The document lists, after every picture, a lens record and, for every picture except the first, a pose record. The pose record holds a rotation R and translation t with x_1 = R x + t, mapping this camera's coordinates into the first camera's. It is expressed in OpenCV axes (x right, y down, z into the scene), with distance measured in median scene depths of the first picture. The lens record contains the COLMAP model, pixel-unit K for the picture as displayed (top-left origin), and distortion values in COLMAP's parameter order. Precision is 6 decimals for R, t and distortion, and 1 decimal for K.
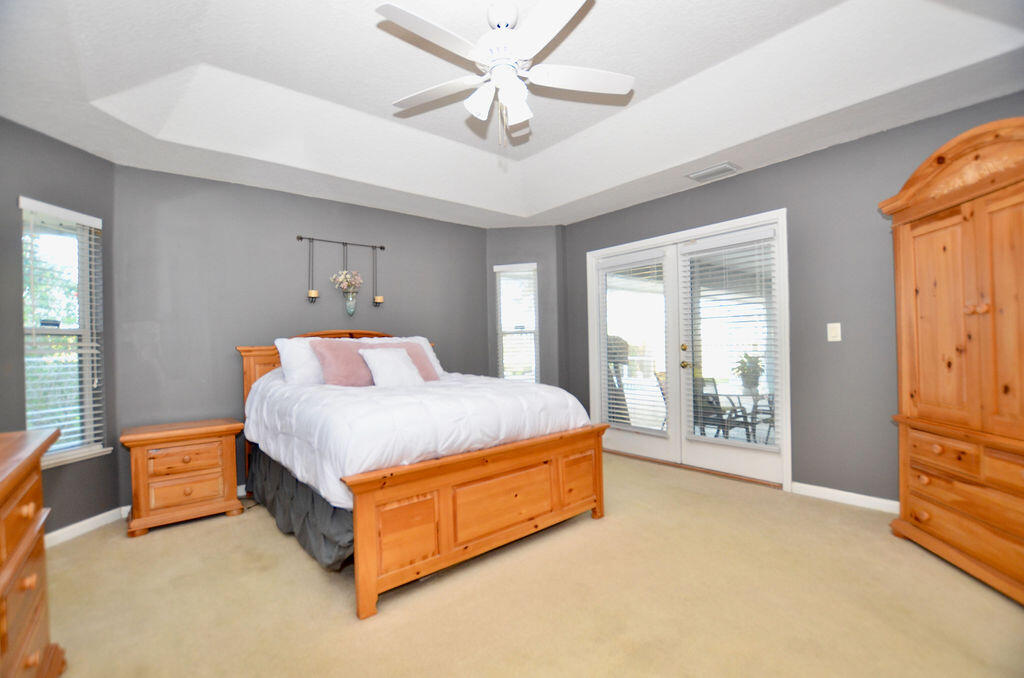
lens RADIAL K [[460.7, 0, 510.8], [0, 460.7, 340.5], [0, 0, 1]] dist [-0.034400, 0.005076]
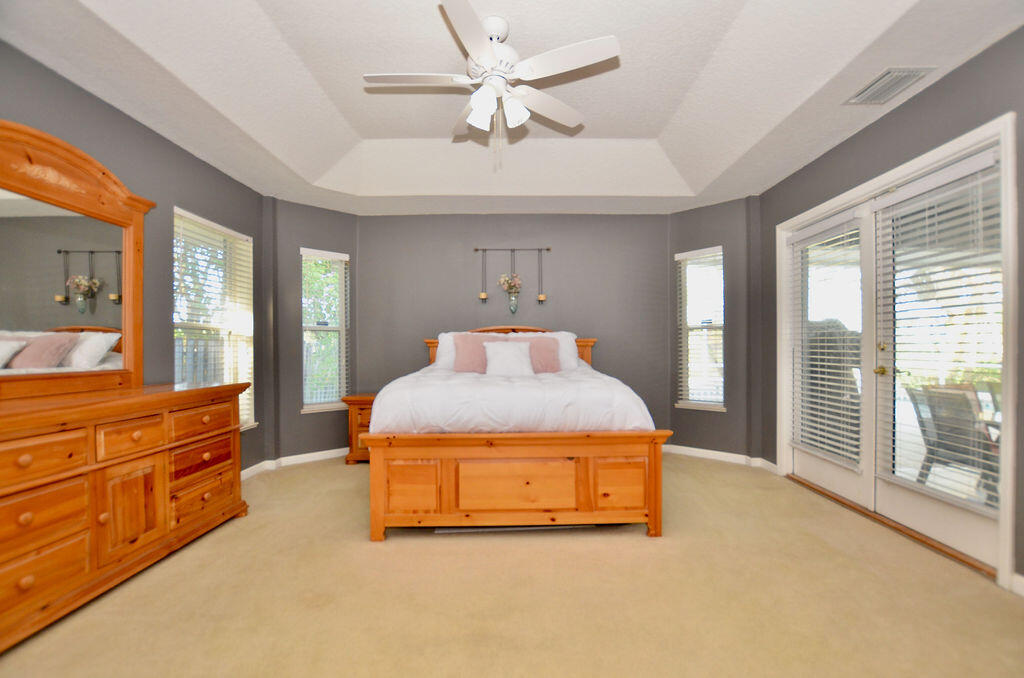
lens RADIAL K [[460.7, 0, 477.7], [0, 460.7, 345.9], [0, 0, 1]] dist [-0.034400, 0.005076]
pose [[0.759816, 0.016364, -0.649932, 0.452059], [-0.006105, 0.999819, 0.018035, 0.008019], [0.650109, -0.009736, 0.759778, 0.108636]]
